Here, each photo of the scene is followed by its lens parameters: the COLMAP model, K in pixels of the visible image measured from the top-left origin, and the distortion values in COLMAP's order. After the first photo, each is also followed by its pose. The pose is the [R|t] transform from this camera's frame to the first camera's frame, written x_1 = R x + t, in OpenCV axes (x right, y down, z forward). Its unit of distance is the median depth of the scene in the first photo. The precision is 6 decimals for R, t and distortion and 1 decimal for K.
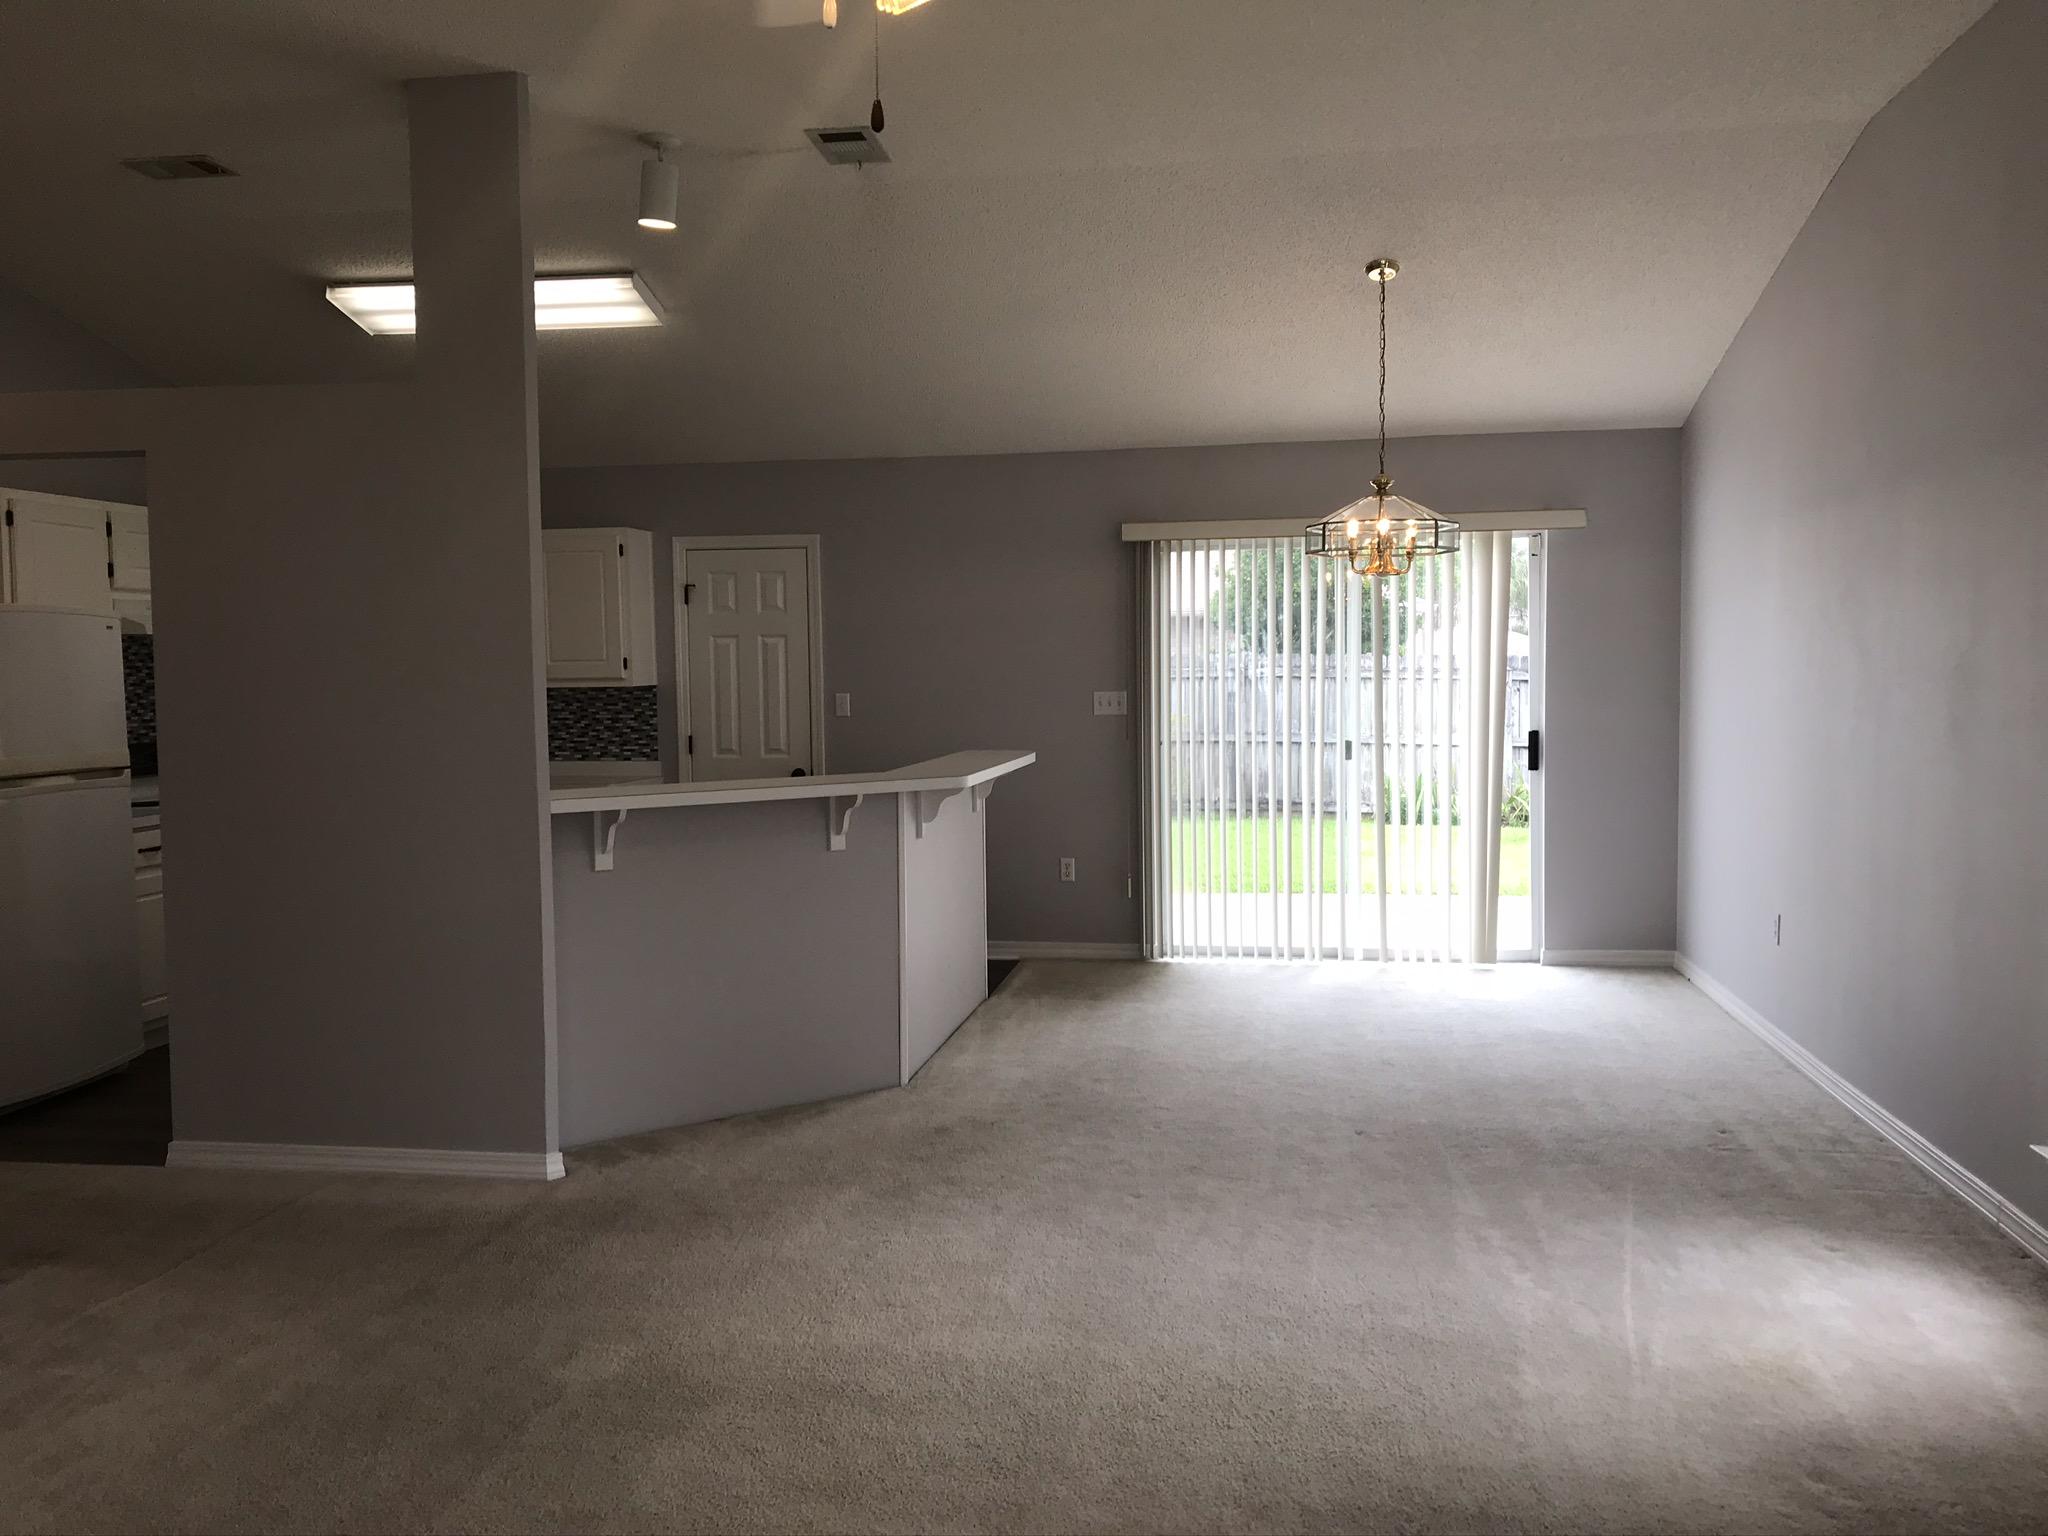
lens RADIAL K [[1684.1, 0, 1024.8], [0, 1684.1, 757.8], [0, 0, 1]] dist [0.036490, -0.021525]
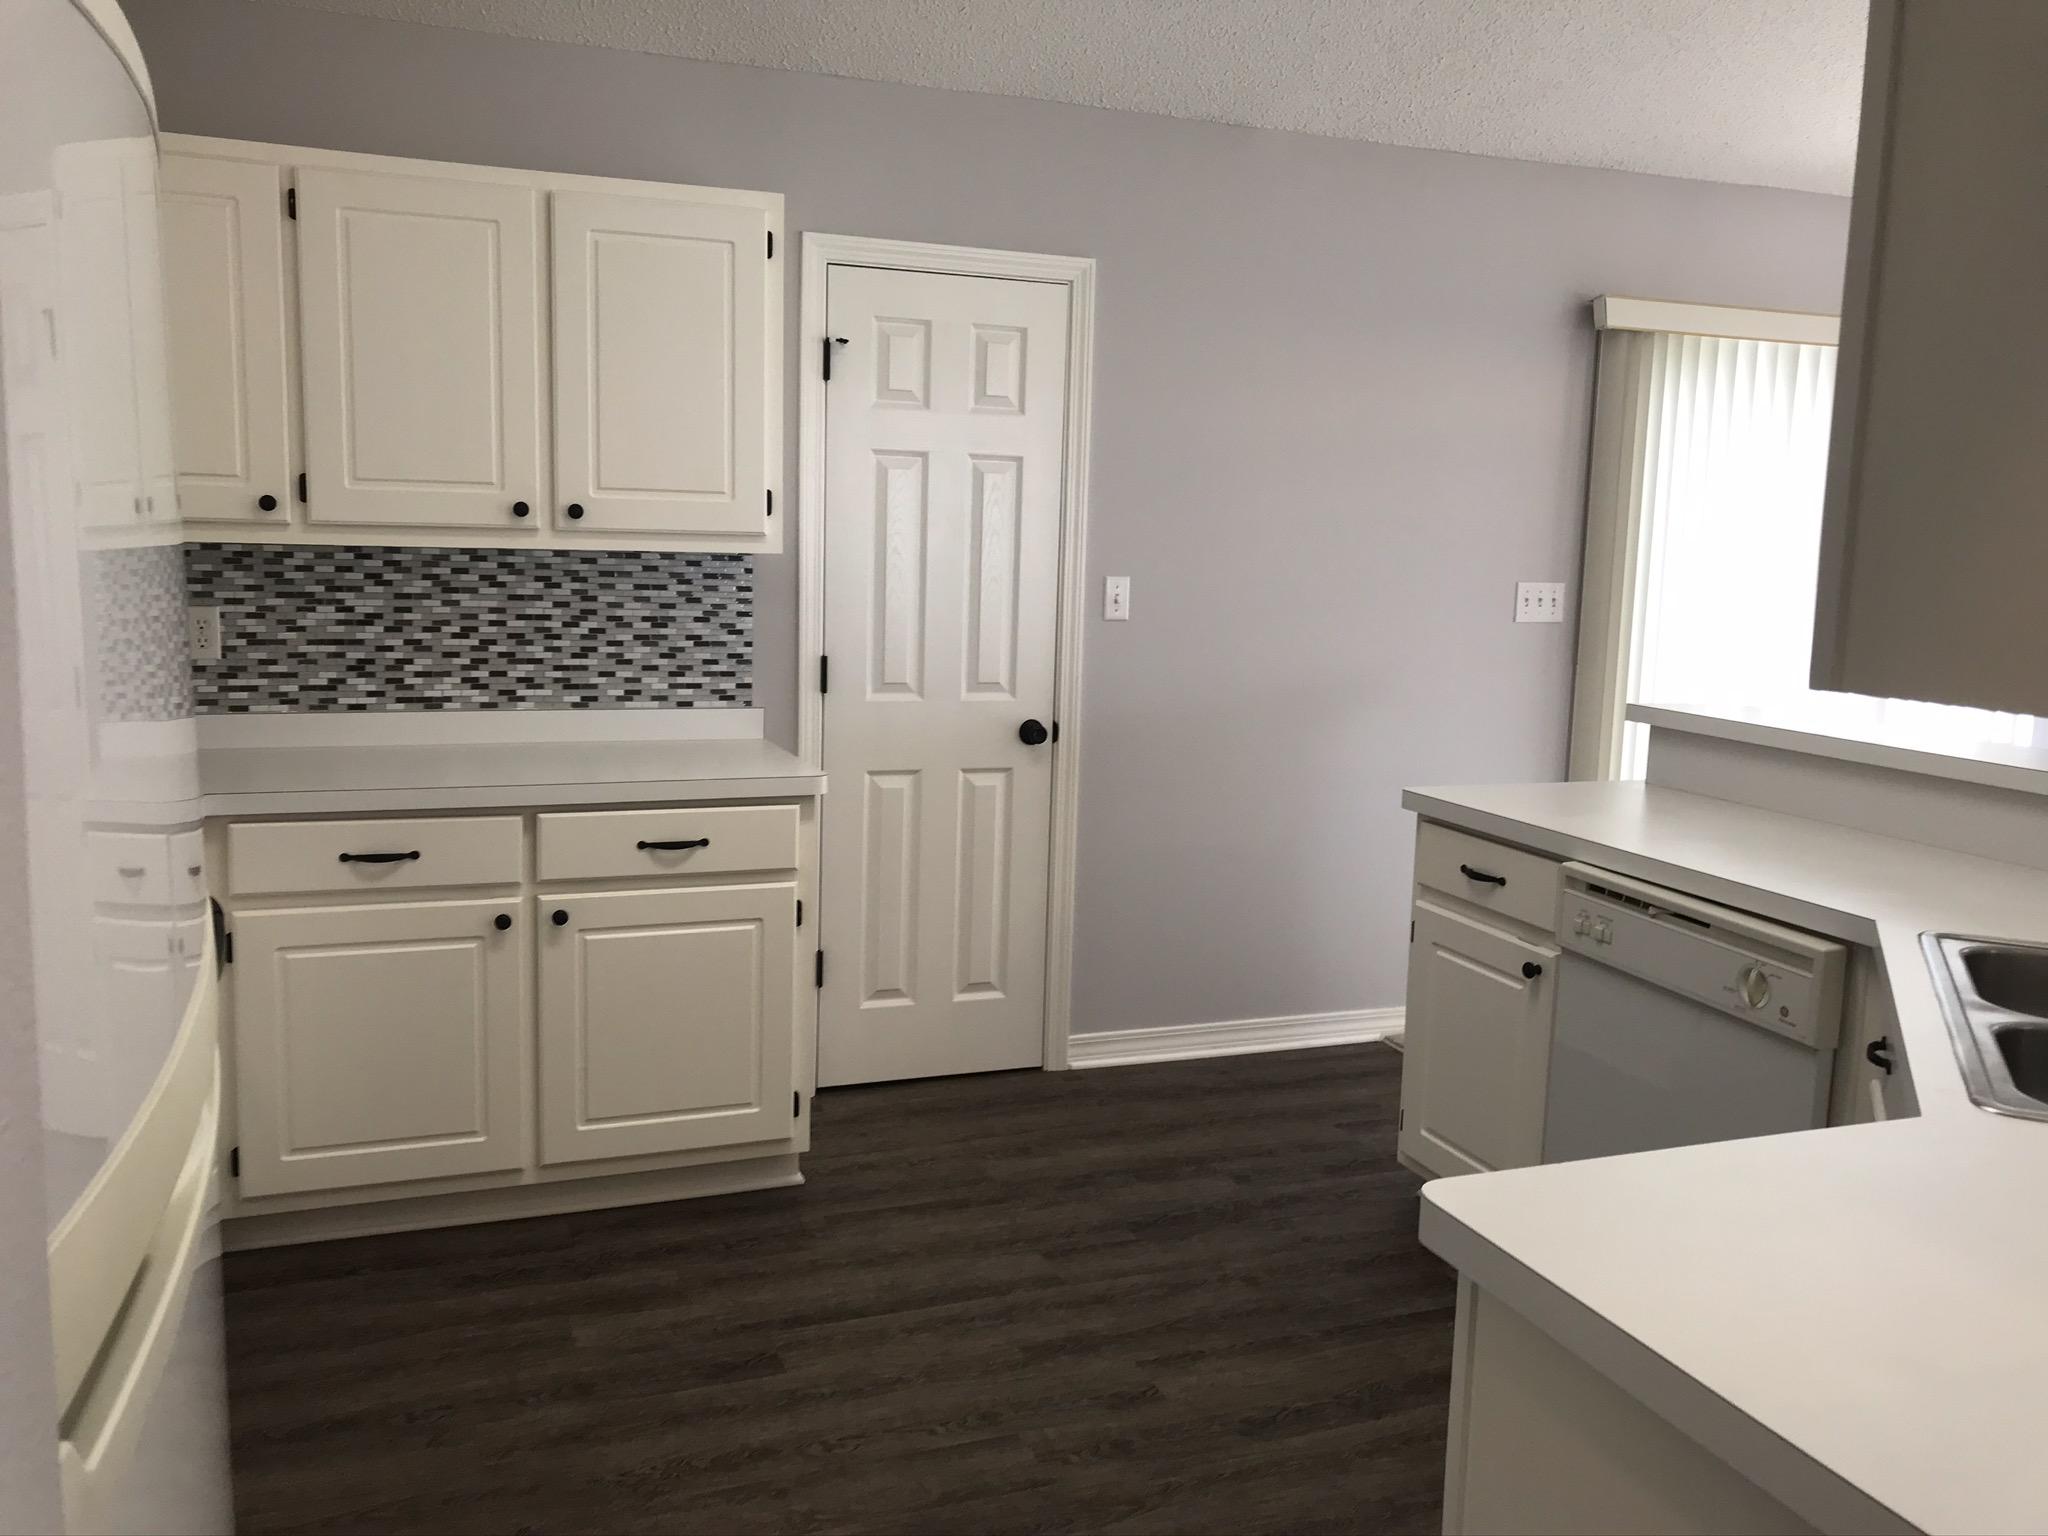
lens RADIAL K [[1684.1, 0, 1032.1], [0, 1684.1, 766.4], [0, 0, 1]] dist [0.036490, -0.021525]
pose [[0.864561, -0.035722, 0.501257, -0.438400], [-0.008161, 0.996341, 0.085080, -0.025847], [-0.502462, -0.077648, 0.861106, 0.612496]]
